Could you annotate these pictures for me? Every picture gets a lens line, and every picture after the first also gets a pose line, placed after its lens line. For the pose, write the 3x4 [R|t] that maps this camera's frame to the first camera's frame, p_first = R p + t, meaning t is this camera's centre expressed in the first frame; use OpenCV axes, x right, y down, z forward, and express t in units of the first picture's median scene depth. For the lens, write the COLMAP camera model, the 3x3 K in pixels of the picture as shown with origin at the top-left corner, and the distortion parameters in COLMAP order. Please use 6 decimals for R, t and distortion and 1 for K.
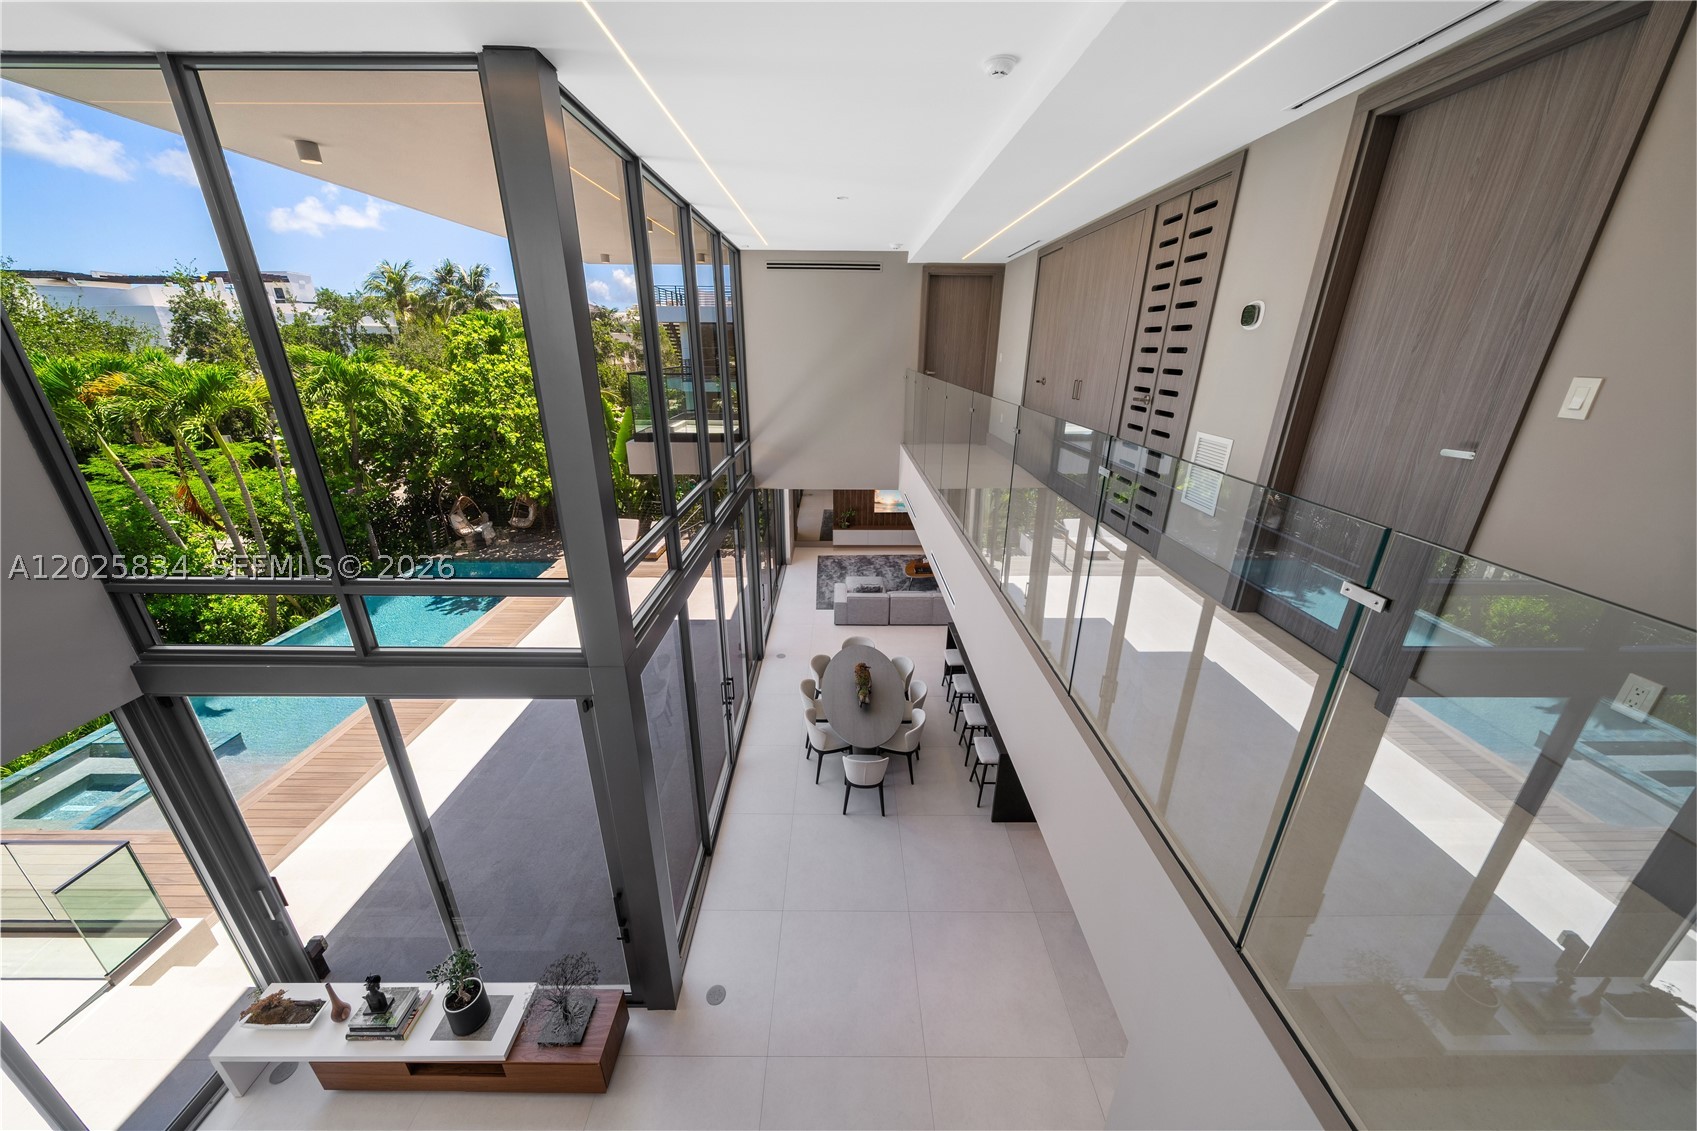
lens RADIAL K [[567.3, 0, 843.5], [0, 567.3, 561.8], [0, 0, 1]] dist [-0.006003, 0.000072]
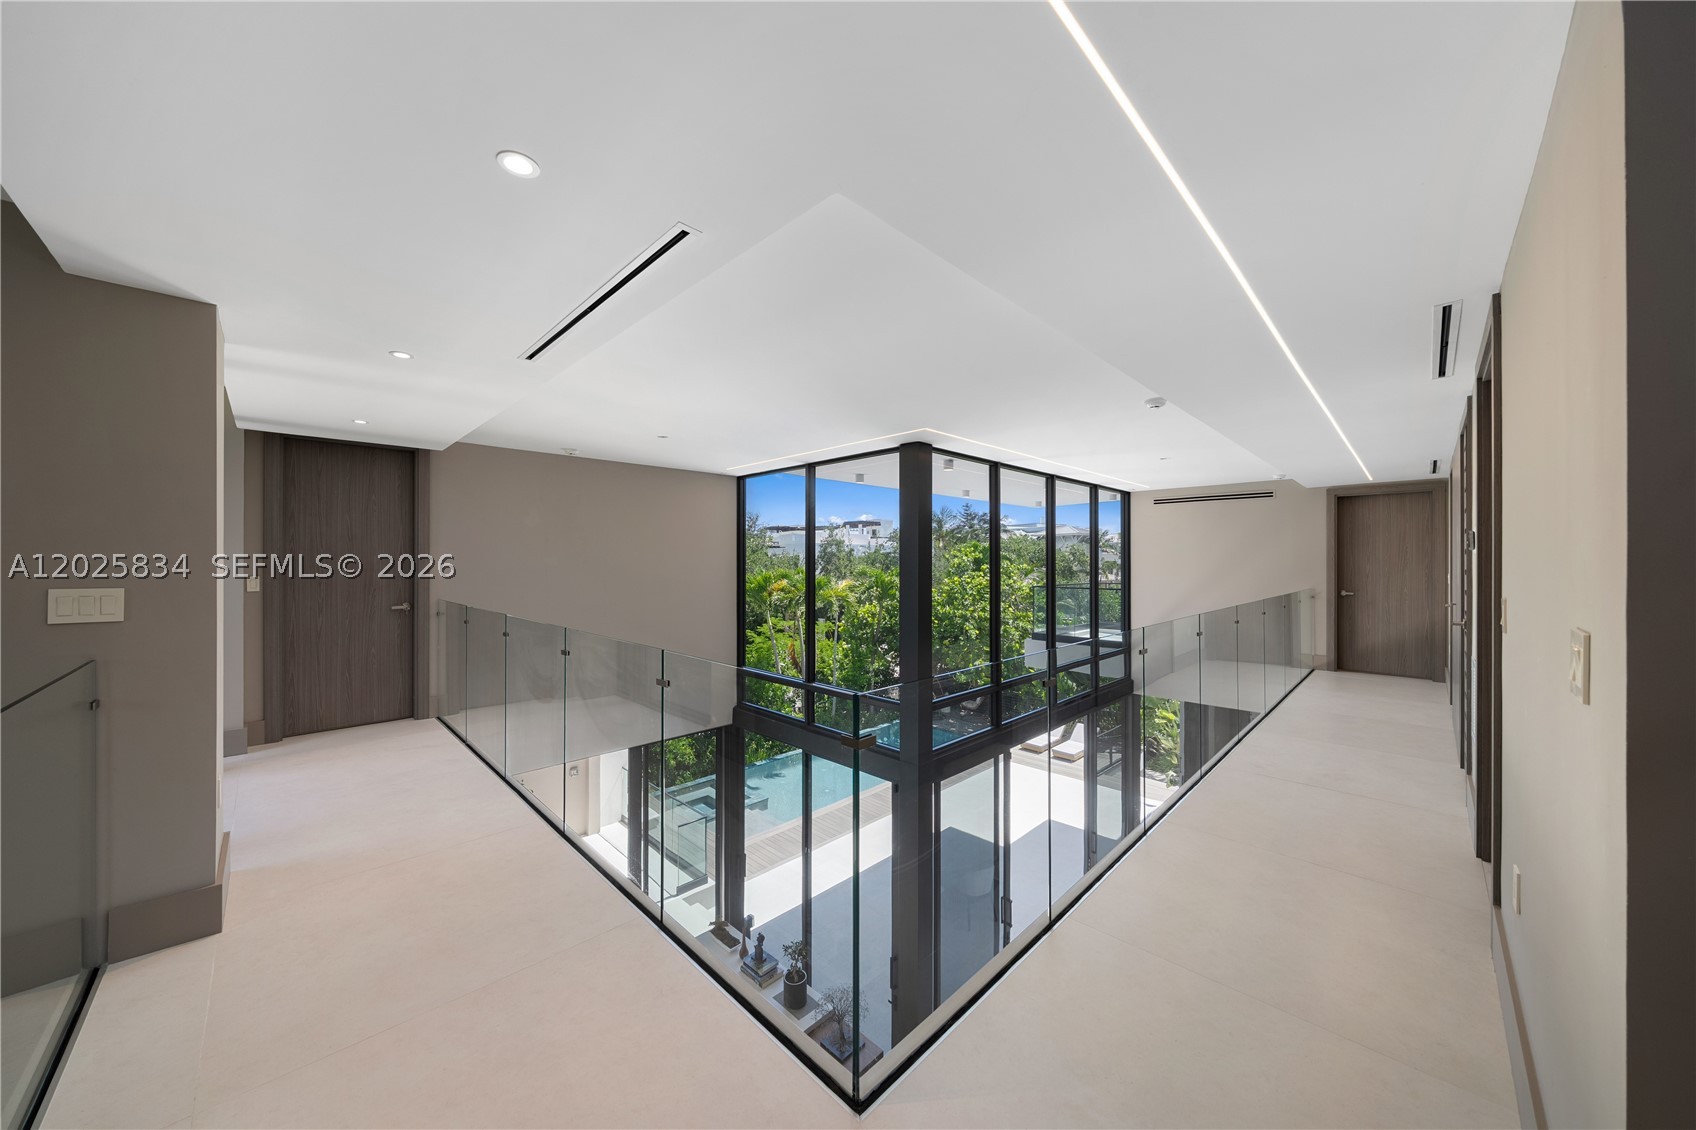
lens RADIAL K [[582.5, 0, 858.9], [0, 582.5, 567.1], [0, 0, 1]] dist [0.000864, 0.000075]
pose [[0.710774, -0.001406, -0.703419, 0.157759], [-0.245323, 0.936716, -0.249760, 0.029461], [0.659255, 0.350087, 0.665448, -0.086844]]
